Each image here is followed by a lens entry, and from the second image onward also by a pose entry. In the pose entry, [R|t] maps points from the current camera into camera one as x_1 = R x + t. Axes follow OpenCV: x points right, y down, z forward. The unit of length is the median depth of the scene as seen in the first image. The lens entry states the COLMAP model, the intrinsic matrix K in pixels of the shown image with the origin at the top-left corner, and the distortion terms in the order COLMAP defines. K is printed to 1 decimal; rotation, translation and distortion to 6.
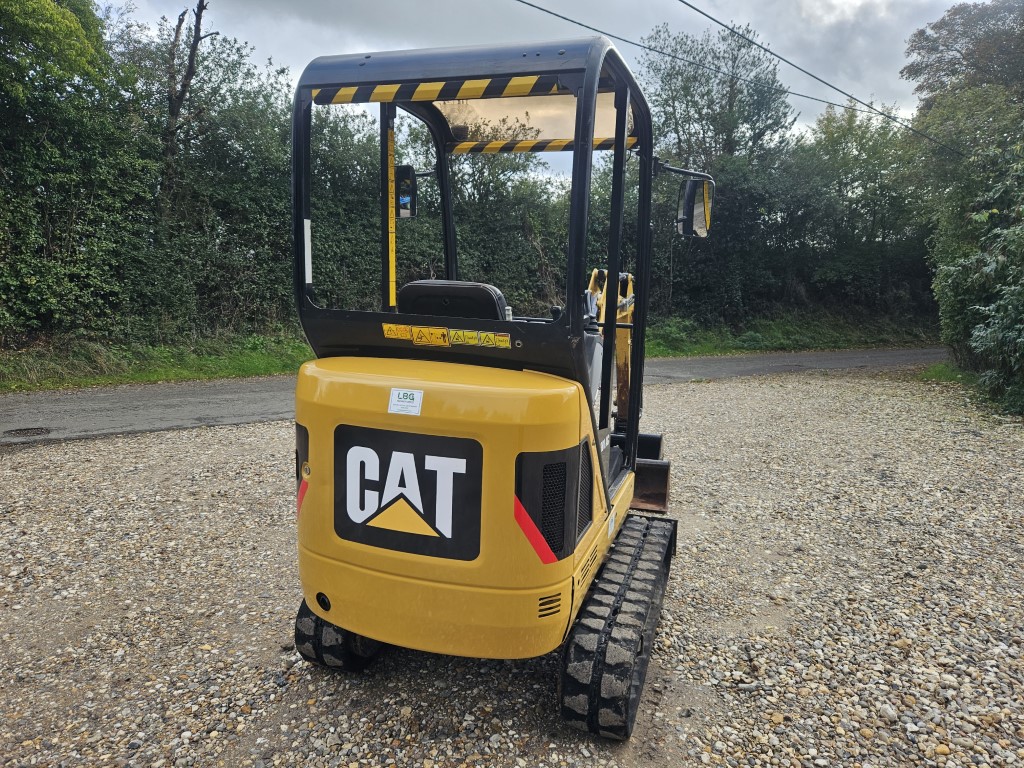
lens RADIAL K [[690.9, 0, 518.8], [0, 690.9, 383.3], [0, 0, 1]] dist [0.070958, -0.061239]
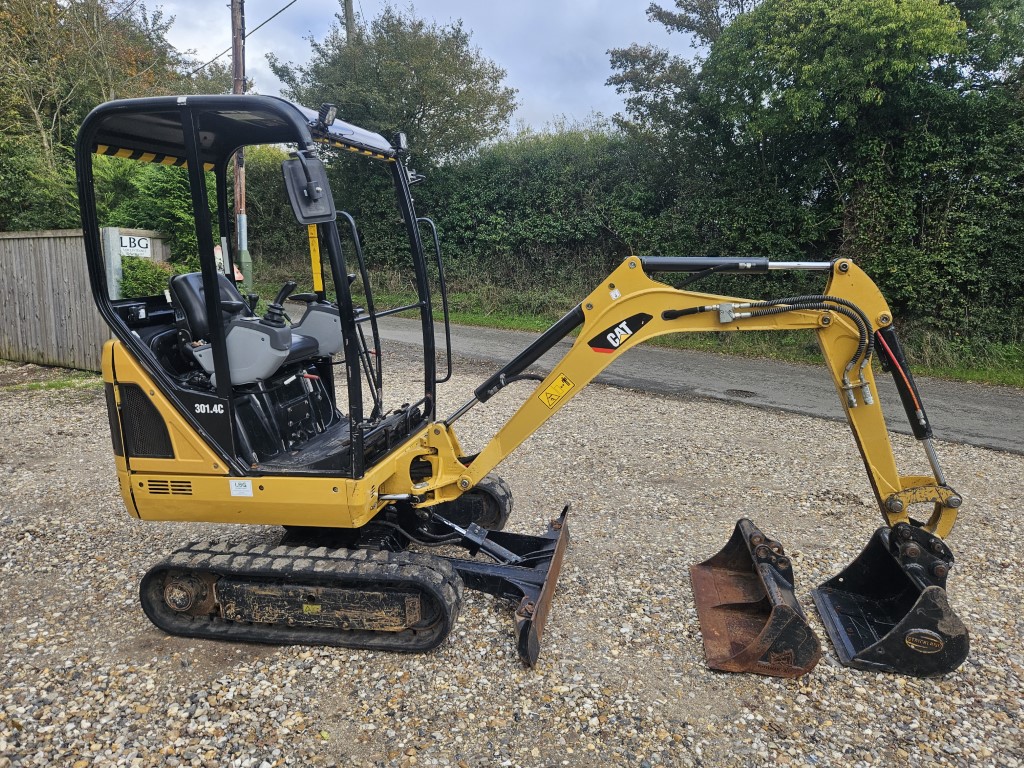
lens RADIAL K [[690.9, 0, 518.8], [0, 690.9, 383.3], [0, 0, 1]] dist [0.070958, -0.061239]
pose [[0.114550, 0.160996, -0.980285, 0.316491], [-0.142442, 0.979246, 0.144180, -0.047948], [0.983152, 0.123118, 0.135105, 0.315141]]
